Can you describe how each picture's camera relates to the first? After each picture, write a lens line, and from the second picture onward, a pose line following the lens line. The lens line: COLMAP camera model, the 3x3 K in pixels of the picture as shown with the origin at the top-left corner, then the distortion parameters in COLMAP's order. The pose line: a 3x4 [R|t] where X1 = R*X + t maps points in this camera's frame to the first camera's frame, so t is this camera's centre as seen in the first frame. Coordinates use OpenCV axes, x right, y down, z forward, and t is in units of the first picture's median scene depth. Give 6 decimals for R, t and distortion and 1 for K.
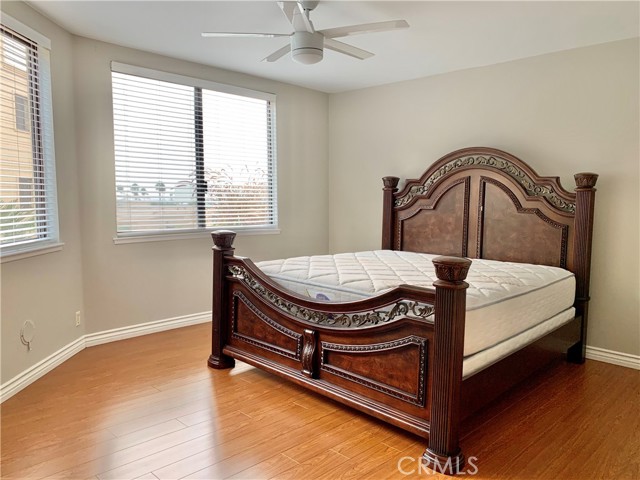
lens RADIAL K [[489.3, 0, 325.3], [0, 489.3, 234.2], [0, 0, 1]] dist [0.016326, -0.027945]
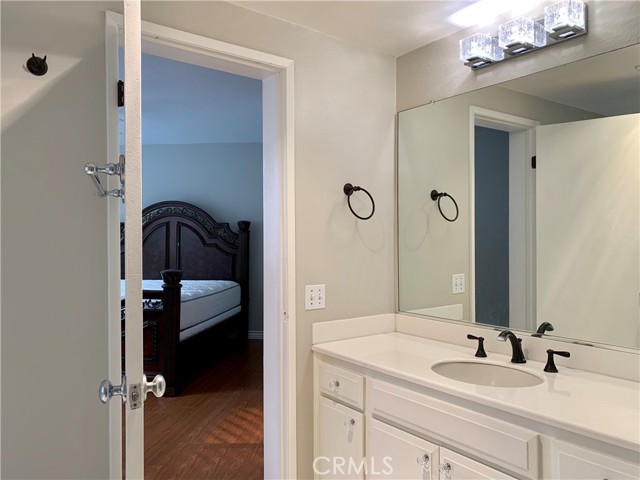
lens RADIAL K [[489.3, 0, 321.5], [0, 489.3, 236.9], [0, 0, 1]] dist [0.016326, -0.027945]
pose [[0.807146, -0.001458, 0.590350, -0.188900], [0.051249, 0.996395, -0.067608, 0.044250], [-0.588123, 0.084824, 0.804311, -0.391753]]
